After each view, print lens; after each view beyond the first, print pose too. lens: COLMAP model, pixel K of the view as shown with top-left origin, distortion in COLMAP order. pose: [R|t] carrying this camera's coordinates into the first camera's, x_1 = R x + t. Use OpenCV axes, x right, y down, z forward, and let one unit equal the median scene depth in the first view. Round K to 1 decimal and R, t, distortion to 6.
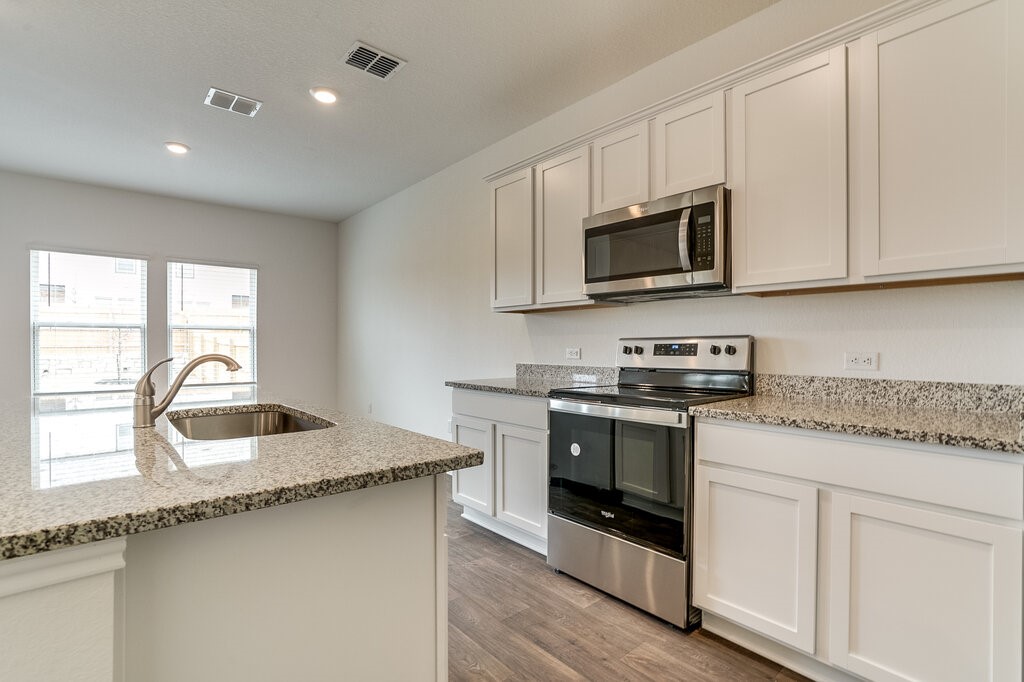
lens RADIAL K [[475.0, 0, 532.3], [0, 475.0, 345.9], [0, 0, 1]] dist [-0.024747, 0.004609]
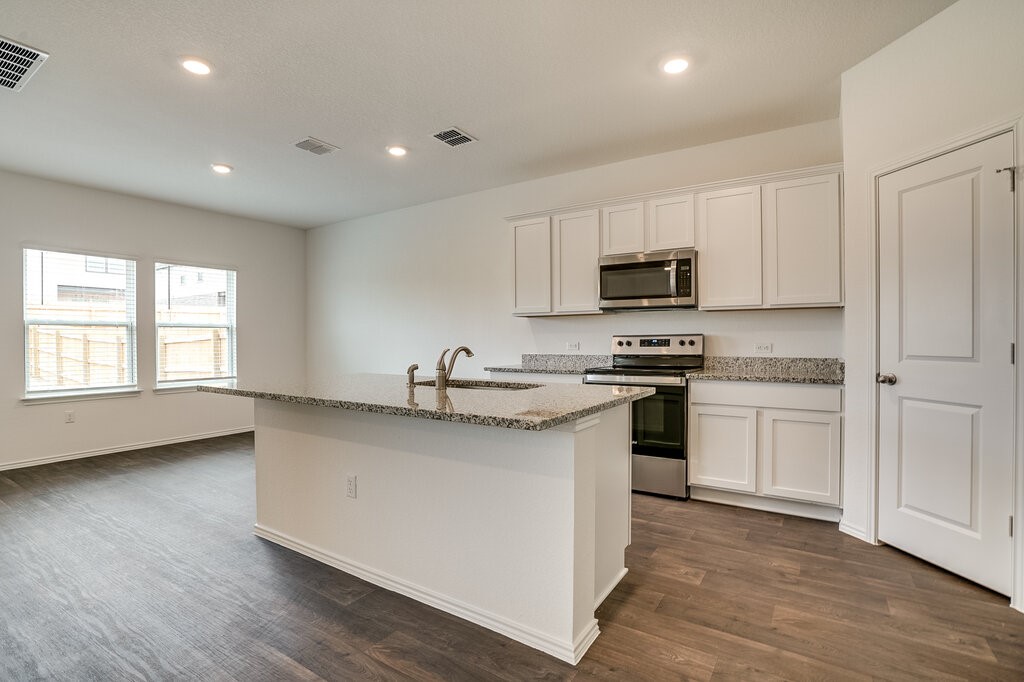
lens RADIAL K [[475.0, 0, 513.9], [0, 475.0, 342.9], [0, 0, 1]] dist [-0.024747, 0.004609]
pose [[0.965490, -0.007212, 0.260341, -0.594828], [0.006239, 0.999970, 0.004565, -0.002348], [-0.260366, -0.002784, 0.965506, -0.443316]]
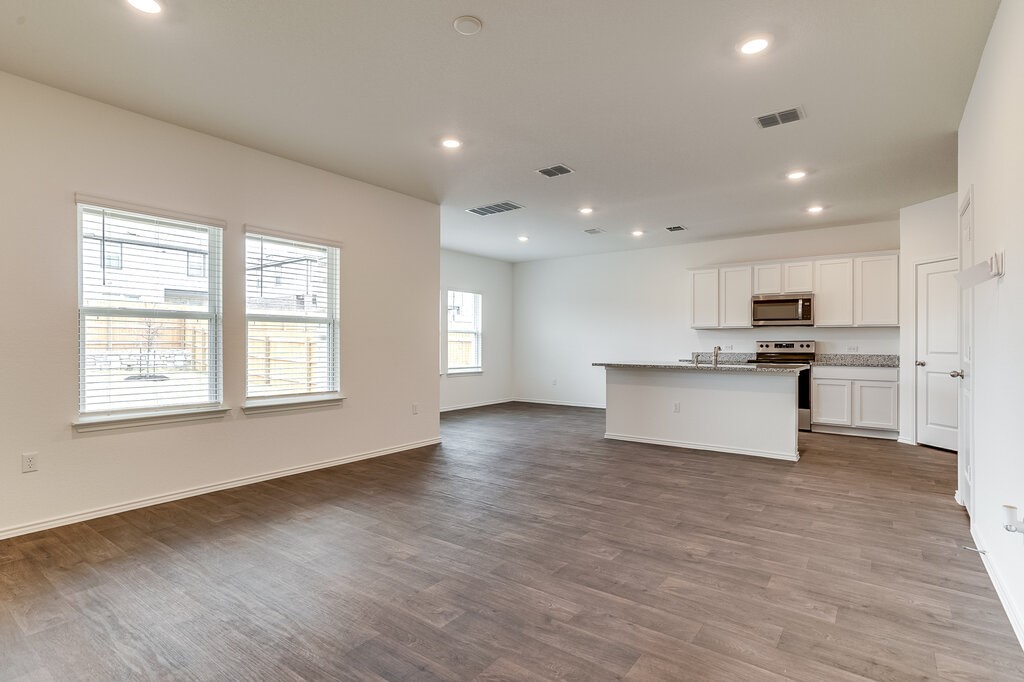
lens RADIAL K [[495.4, 0, 515.8], [0, 495.4, 342.4], [0, 0, 1]] dist [-0.021494, 0.000948]
pose [[0.977745, 0.006552, 0.209693, -1.853116], [-0.004944, 0.999954, -0.008190, 0.019711], [-0.209737, 0.006970, 0.977733, -1.489674]]
